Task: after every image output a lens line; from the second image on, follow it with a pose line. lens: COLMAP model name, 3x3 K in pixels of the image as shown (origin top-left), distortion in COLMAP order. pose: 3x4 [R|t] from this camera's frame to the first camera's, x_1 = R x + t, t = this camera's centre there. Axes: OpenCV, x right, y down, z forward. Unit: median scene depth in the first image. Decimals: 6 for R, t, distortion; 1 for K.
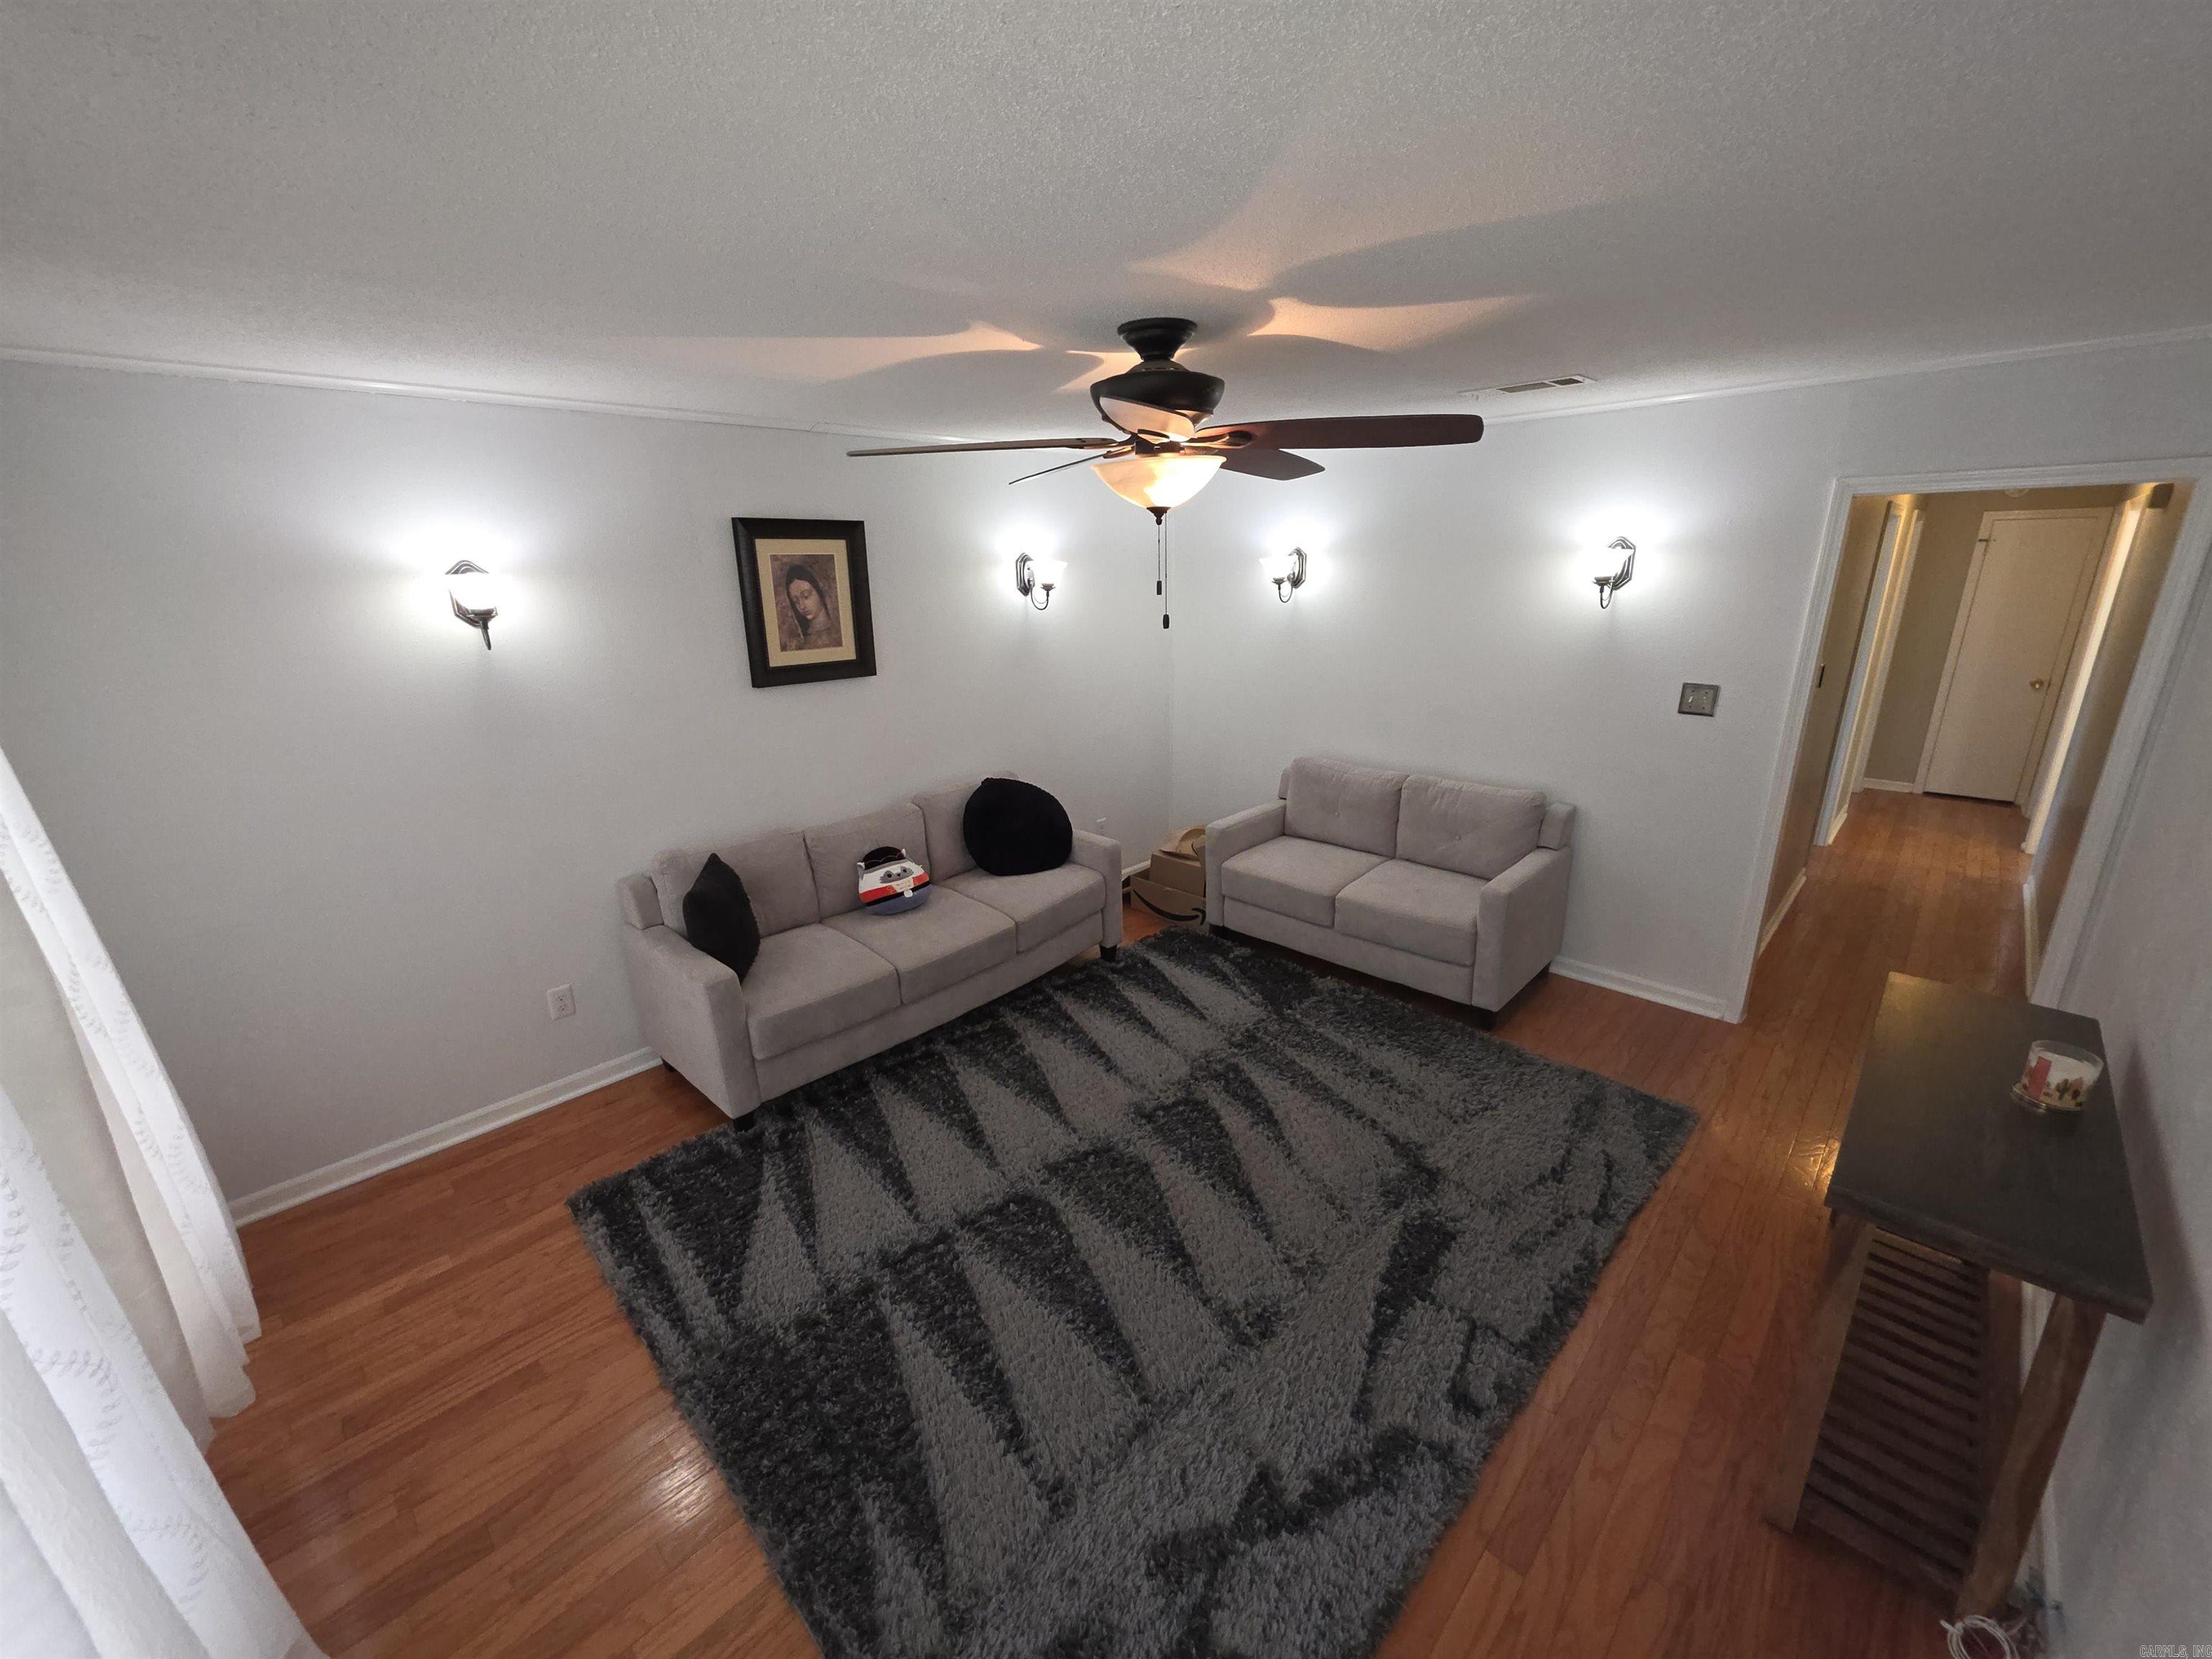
lens RADIAL K [[884.6, 0, 1102.4], [0, 884.6, 831.3], [0, 0, 1]] dist [0.003469, -0.000232]
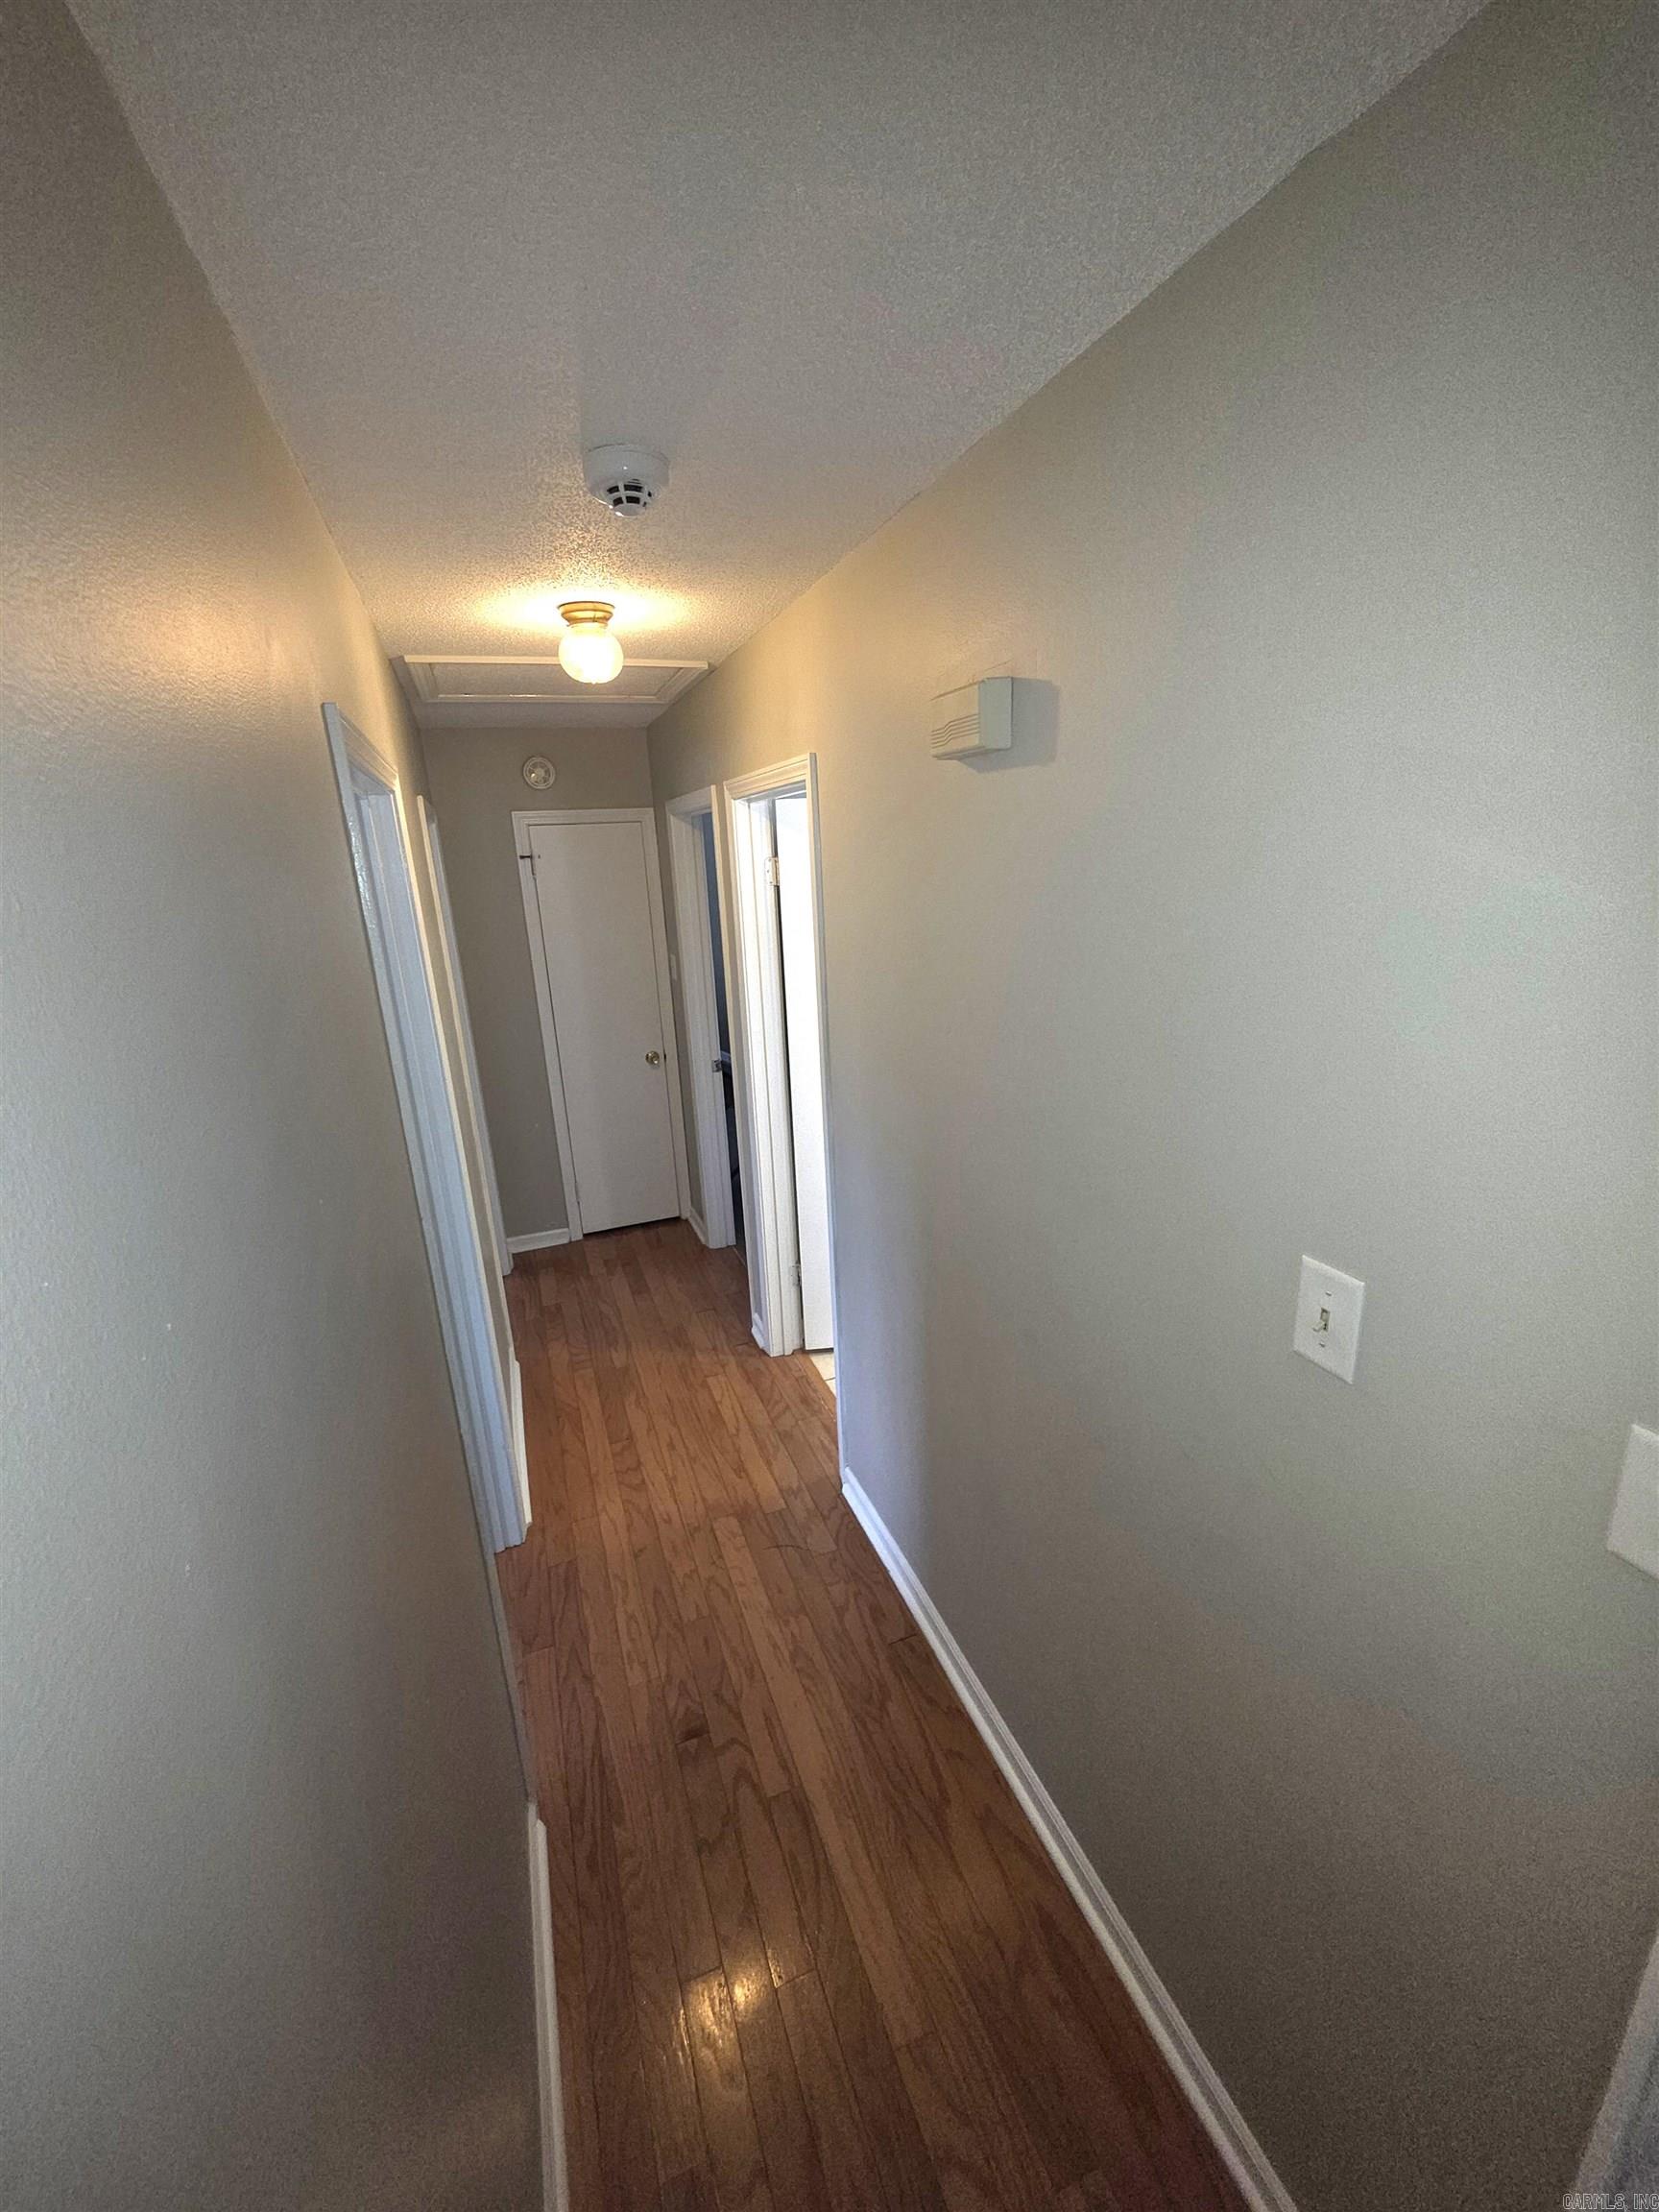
lens RADIAL K [[884.6, 0, 833.8], [0, 884.6, 1114.0], [0, 0, 1]] dist [0.003469, -0.000232]
pose [[0.426287, -0.257684, 0.867109, 0.482112], [0.305540, 0.943249, 0.130102, -0.164736], [-0.851425, 0.209476, 0.480828, 0.533577]]
